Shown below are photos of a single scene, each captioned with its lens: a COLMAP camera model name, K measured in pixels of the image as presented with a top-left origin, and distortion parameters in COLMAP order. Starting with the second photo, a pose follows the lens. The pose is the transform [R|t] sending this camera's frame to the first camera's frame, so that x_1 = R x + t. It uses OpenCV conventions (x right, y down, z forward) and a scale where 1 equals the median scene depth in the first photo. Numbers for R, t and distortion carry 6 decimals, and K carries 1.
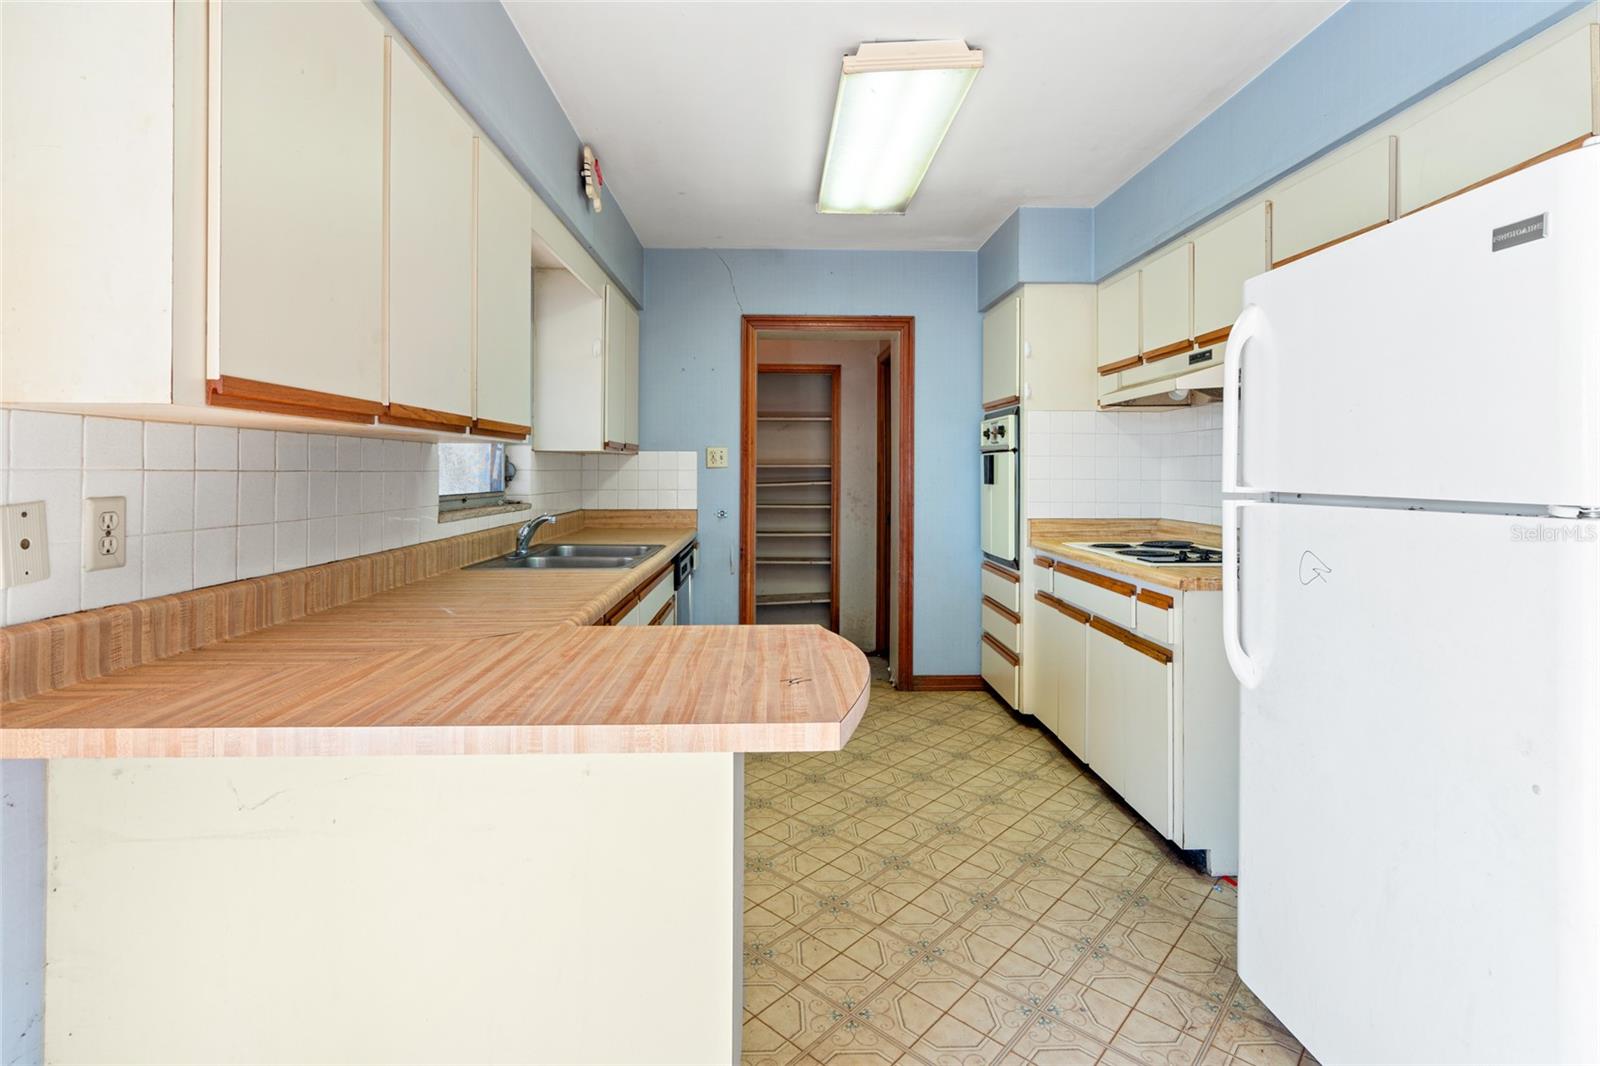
lens RADIAL K [[748.1, 0, 801.4], [0, 748.1, 466.4], [0, 0, 1]] dist [0.001886, 0.001047]
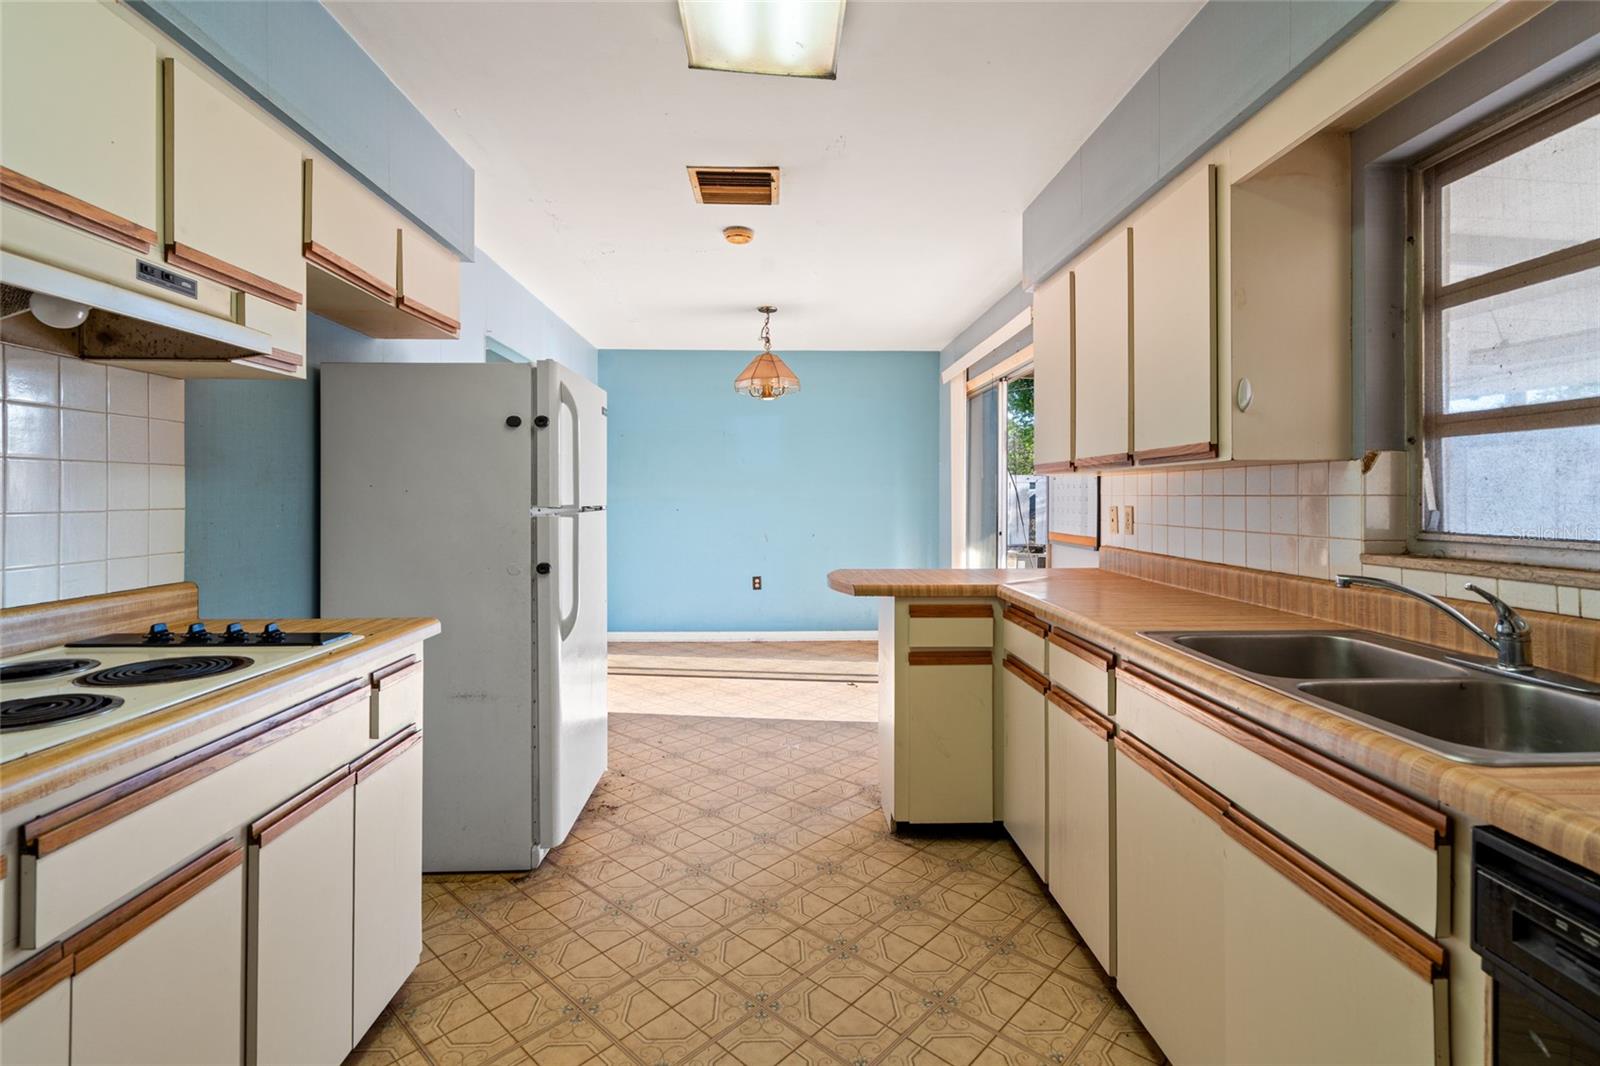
lens RADIAL K [[748.1, 0, 803.4], [0, 748.1, 496.8], [0, 0, 1]] dist [0.001886, 0.001047]
pose [[-0.999992, -0.003953, -0.000915, 0.096472], [-0.003946, 0.999968, -0.006973, 0.015037], [0.000942, -0.006969, -0.999975, 1.953889]]
